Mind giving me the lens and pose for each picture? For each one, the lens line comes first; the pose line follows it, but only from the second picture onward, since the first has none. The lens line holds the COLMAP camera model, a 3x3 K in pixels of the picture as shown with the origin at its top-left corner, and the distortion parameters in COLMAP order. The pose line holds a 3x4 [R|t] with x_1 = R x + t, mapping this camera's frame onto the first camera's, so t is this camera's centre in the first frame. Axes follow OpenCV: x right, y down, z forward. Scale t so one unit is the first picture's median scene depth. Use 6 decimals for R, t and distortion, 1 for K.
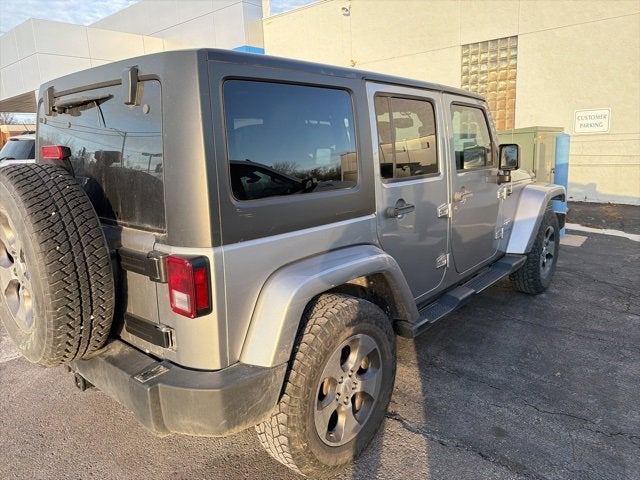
lens RADIAL K [[452.2, 0, 324.8], [0, 452.2, 239.5], [0, 0, 1]] dist [0.037452, -0.042121]
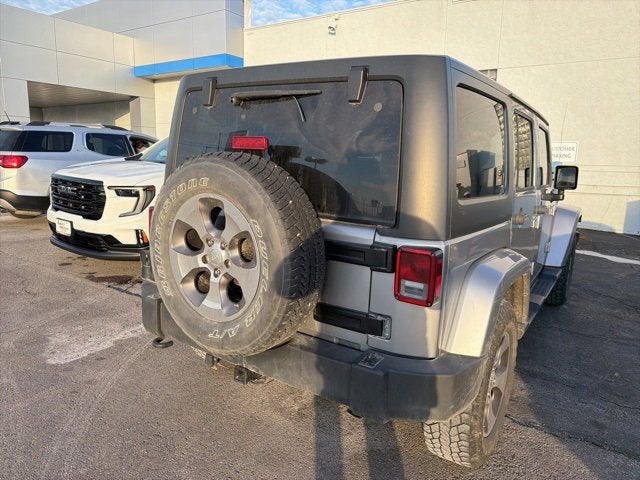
lens RADIAL K [[452.2, 0, 324.6], [0, 452.2, 238.7], [0, 0, 1]] dist [0.037452, -0.042121]
pose [[0.989754, 0.042098, 0.136438, -0.350366], [-0.037284, 0.998595, -0.037649, 0.033257], [-0.137831, 0.032177, 0.989933, -0.007007]]
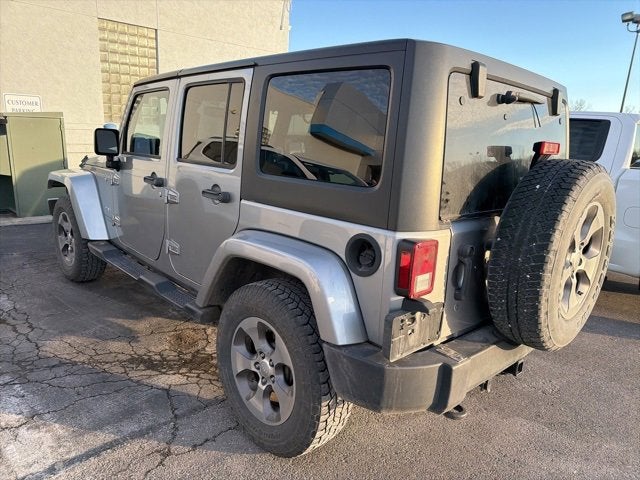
lens RADIAL K [[452.2, 0, 319.1], [0, 452.2, 246.5], [0, 0, 1]] dist [0.037452, -0.042121]
pose [[0.088431, -0.201460, 0.975497, -1.073929], [0.155626, 0.970101, 0.186238, -0.156638], [-0.983850, 0.135343, 0.117139, 0.896722]]
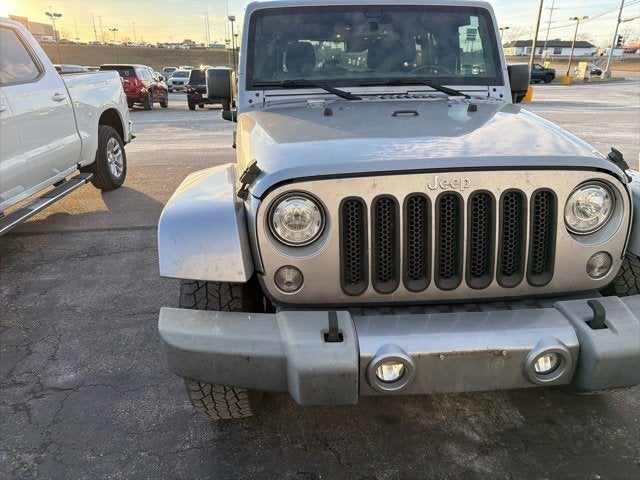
lens RADIAL K [[452.2, 0, 323.4], [0, 452.2, 245.1], [0, 0, 1]] dist [0.037452, -0.042121]
pose [[-0.701903, 0.301218, -0.645446, 0.982507], [-0.117891, 0.844549, 0.522339, -0.427396], [0.702449, 0.442723, -0.557281, 1.896105]]
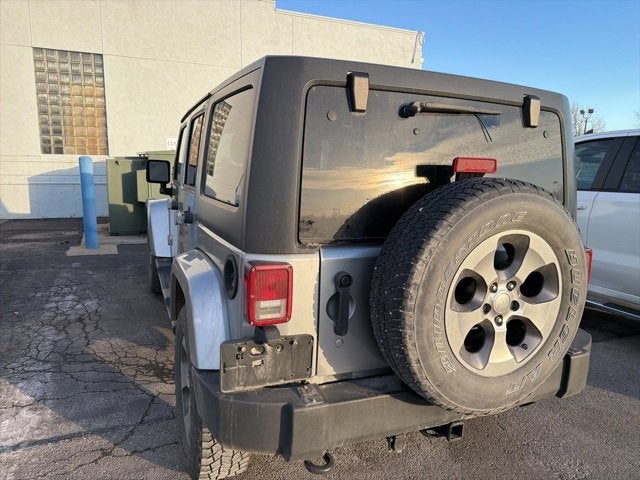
lens RADIAL K [[452.2, 0, 320.2], [0, 452.2, 241.3], [0, 0, 1]] dist [0.037452, -0.042121]
pose [[0.431611, -0.112104, 0.895067, -0.955718], [0.147284, 0.987690, 0.052682, -0.085998], [-0.889955, 0.109091, 0.442809, 0.560448]]
